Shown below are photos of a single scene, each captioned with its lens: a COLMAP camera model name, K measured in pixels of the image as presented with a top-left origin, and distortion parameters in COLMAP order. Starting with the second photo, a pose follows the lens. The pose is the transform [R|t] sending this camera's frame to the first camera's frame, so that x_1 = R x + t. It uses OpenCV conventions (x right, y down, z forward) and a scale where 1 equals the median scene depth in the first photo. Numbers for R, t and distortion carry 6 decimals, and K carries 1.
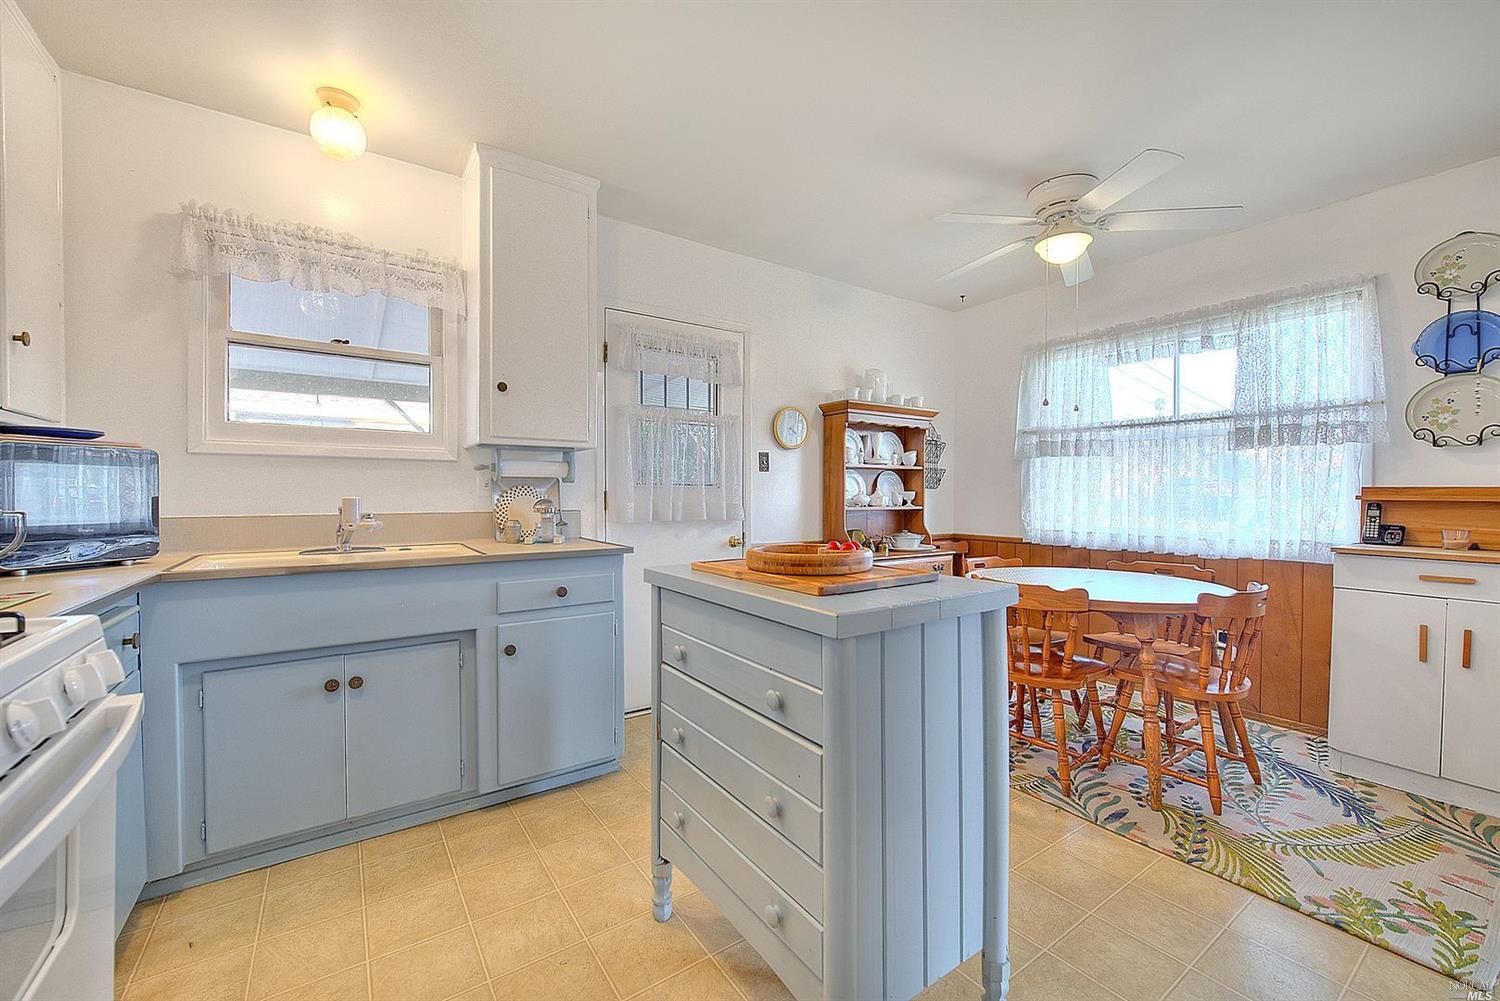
lens RADIAL K [[594.5, 0, 752.5], [0, 594.5, 497.6], [0, 0, 1]] dist [-0.007963, -0.000122]
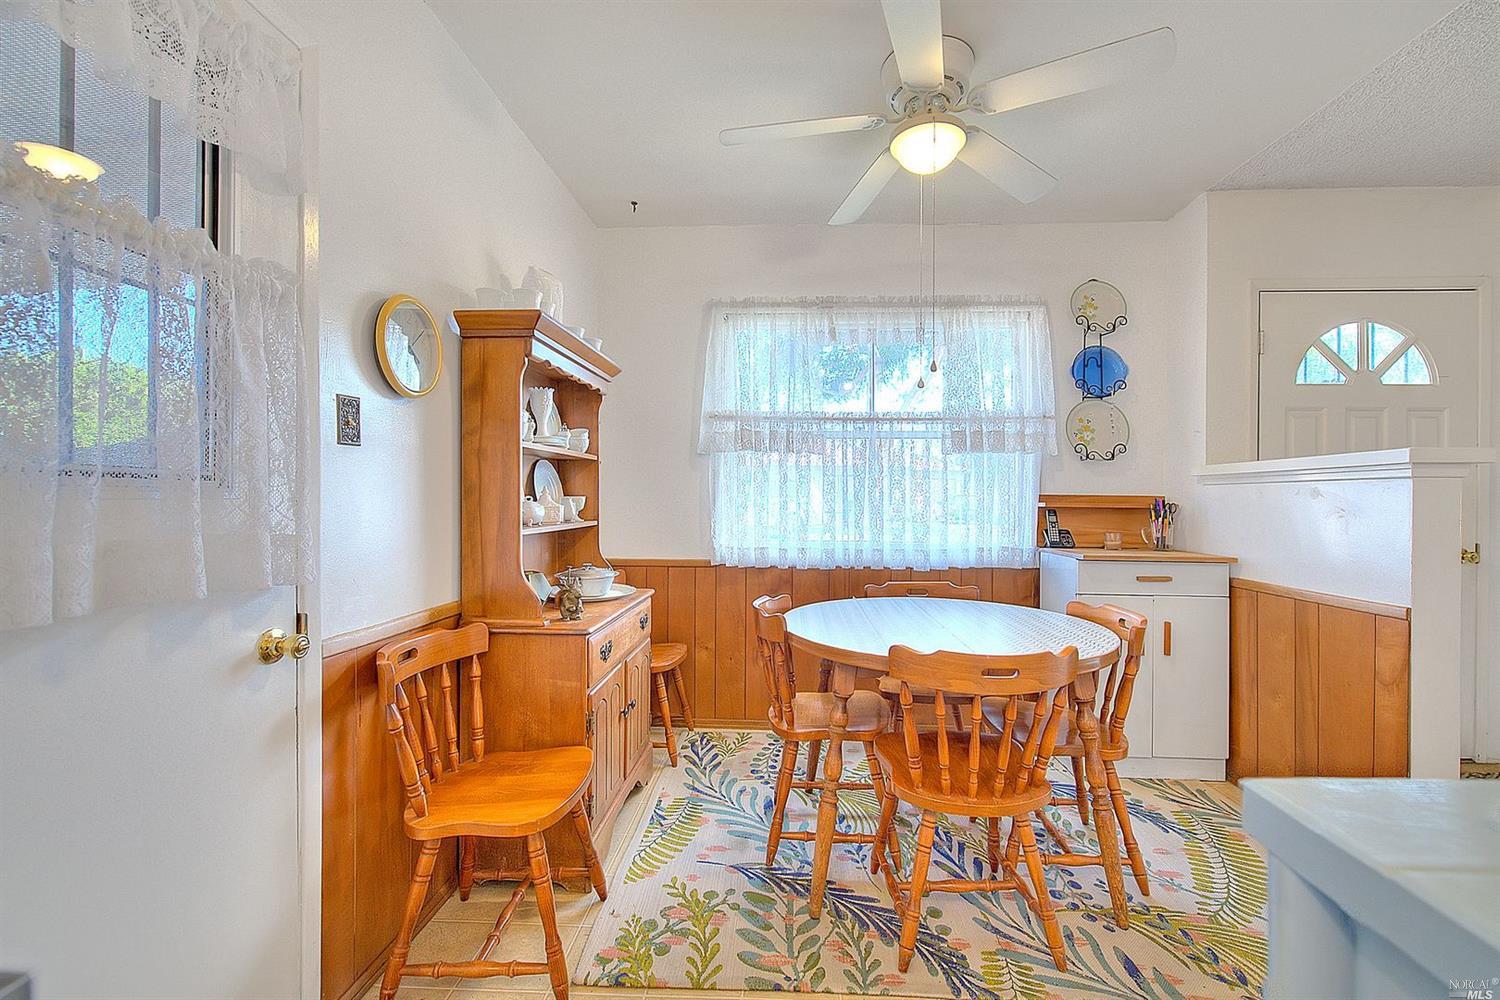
lens RADIAL K [[620.1, 0, 737.4], [0, 620.1, 494.3], [0, 0, 1]] dist [-0.000045, -0.001378]
pose [[0.608321, 0.003524, 0.793683, -0.168212], [0.002985, 0.999973, -0.006727, -0.010658], [-0.793686, 0.006462, 0.608294, 0.642130]]
